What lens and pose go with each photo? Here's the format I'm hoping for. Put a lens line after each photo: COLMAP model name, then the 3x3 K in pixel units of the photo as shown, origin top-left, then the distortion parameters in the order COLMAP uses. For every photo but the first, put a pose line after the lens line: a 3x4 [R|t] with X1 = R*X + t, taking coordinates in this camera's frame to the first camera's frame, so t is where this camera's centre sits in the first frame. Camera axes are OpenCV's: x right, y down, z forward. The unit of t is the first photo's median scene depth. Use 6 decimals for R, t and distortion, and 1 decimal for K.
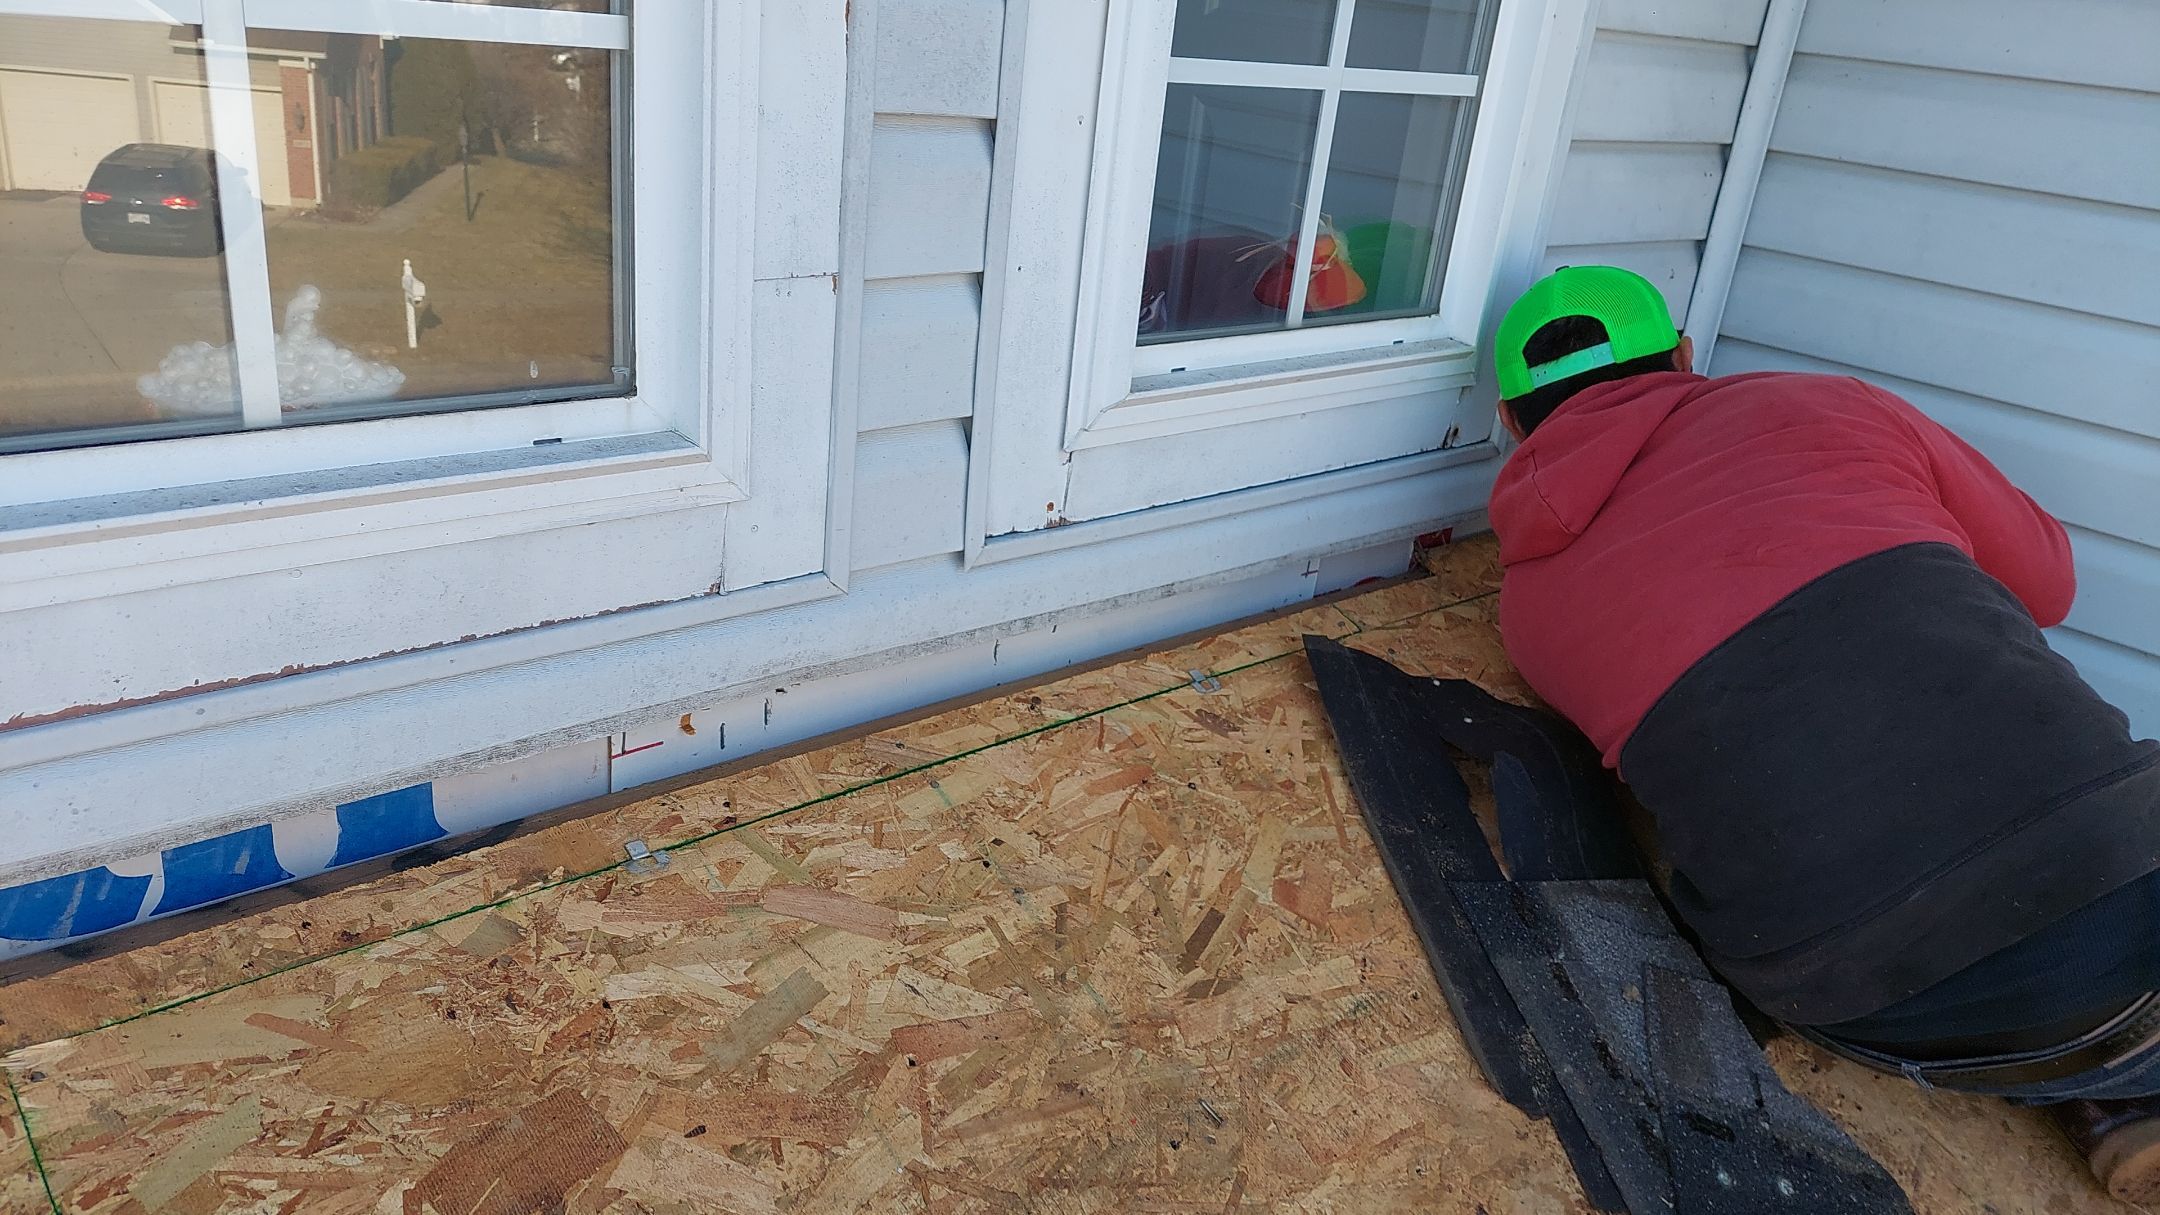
lens RADIAL K [[1505.6, 0, 1080.0], [0, 1505.6, 607.5], [0, 0, 1]] dist [0.102580, -0.106509]
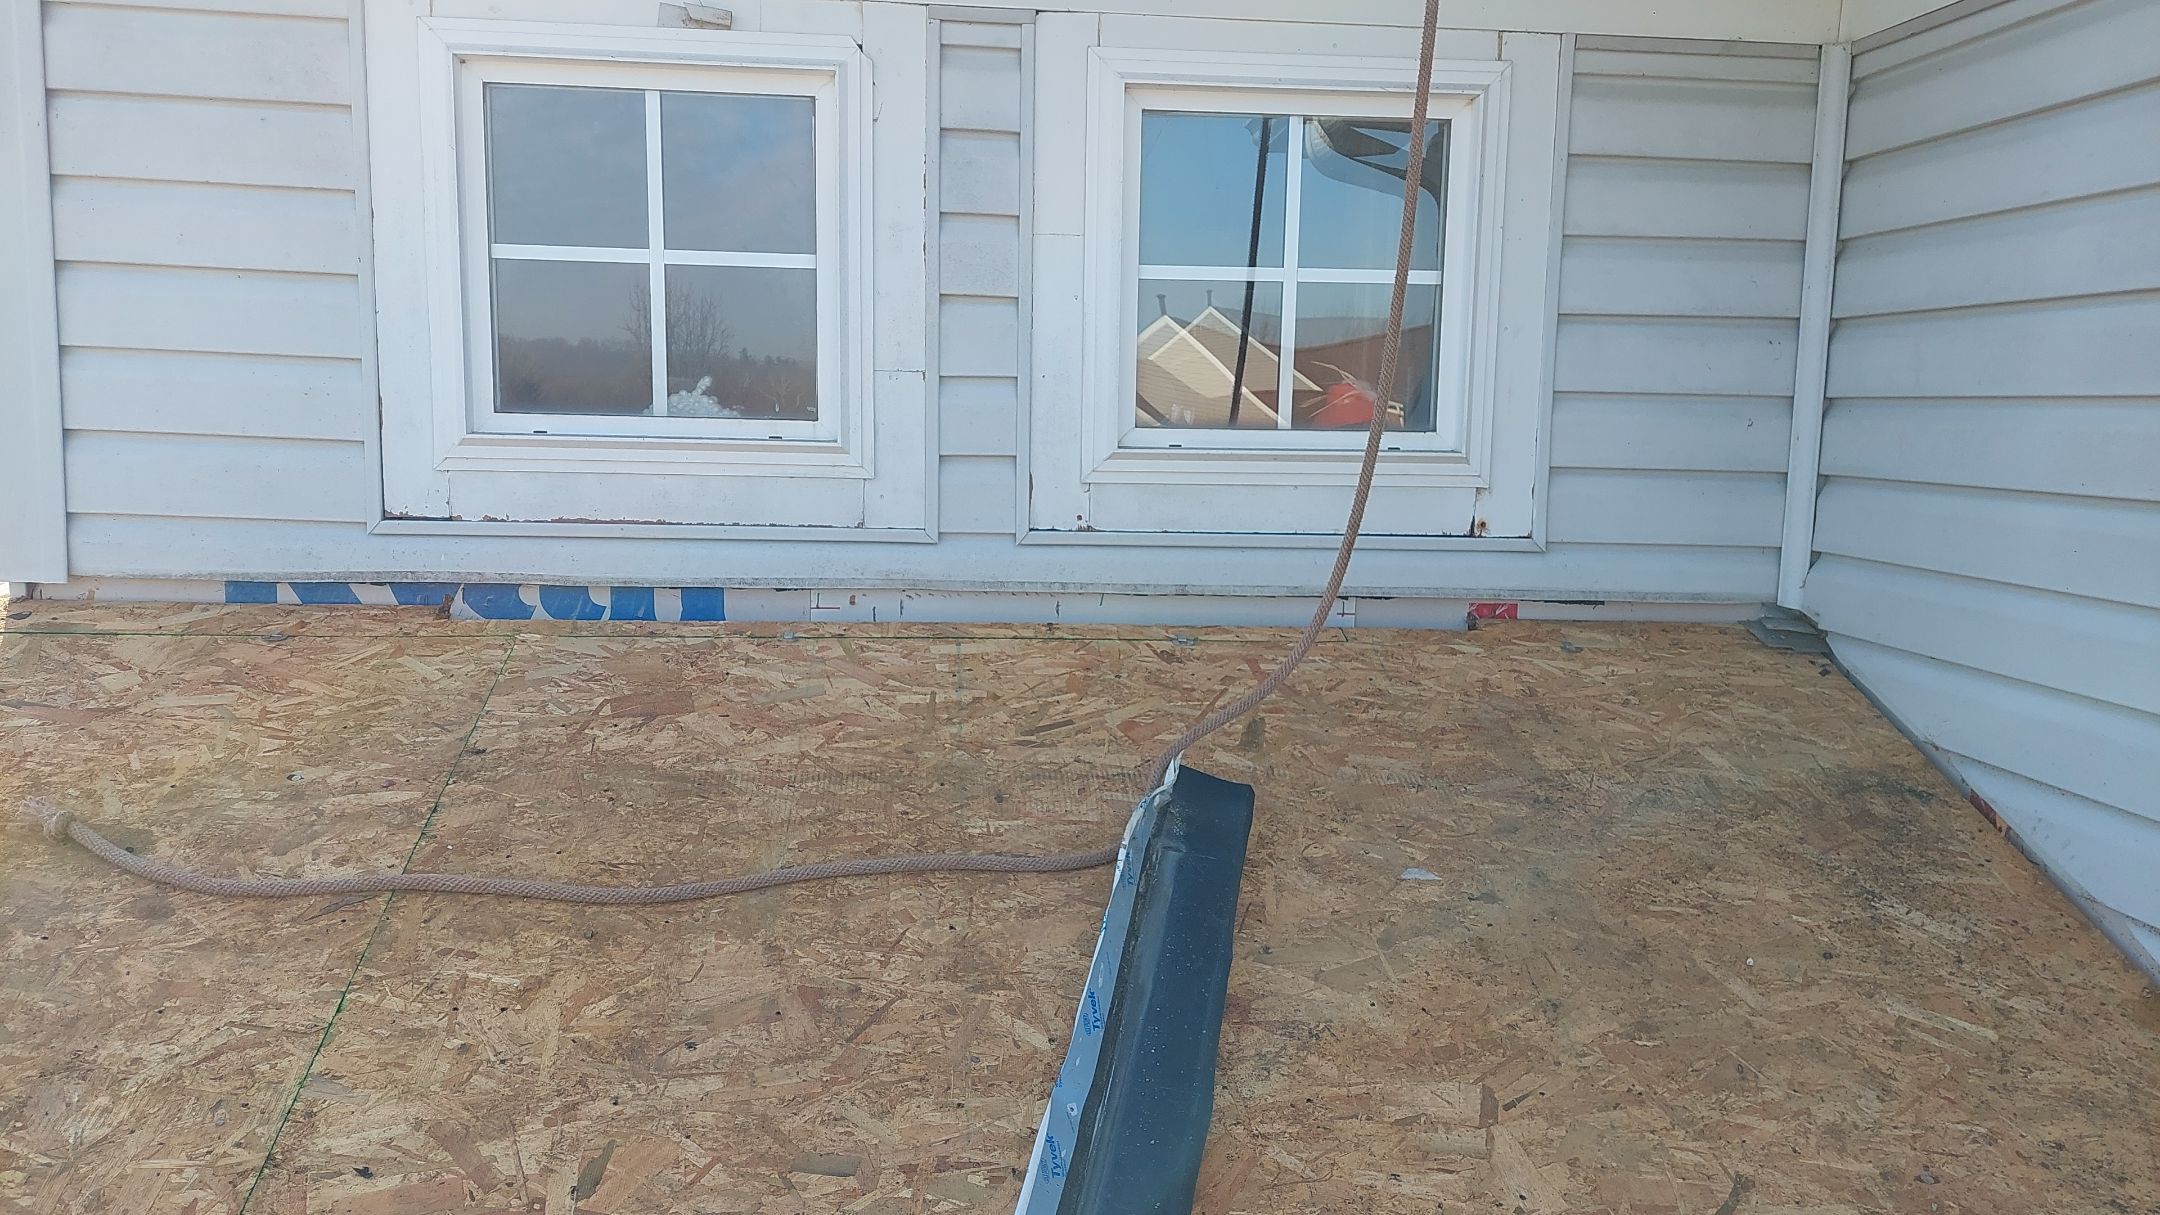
lens RADIAL K [[1487.6, 0, 1124.5], [0, 1487.6, 601.6], [0, 0, 1]] dist [0.081482, -0.108425]
pose [[0.810416, -0.000929, -0.585855, 1.247360], [-0.163597, 0.959860, -0.227827, 0.497094], [0.562550, 0.280478, 0.777733, -0.323298]]
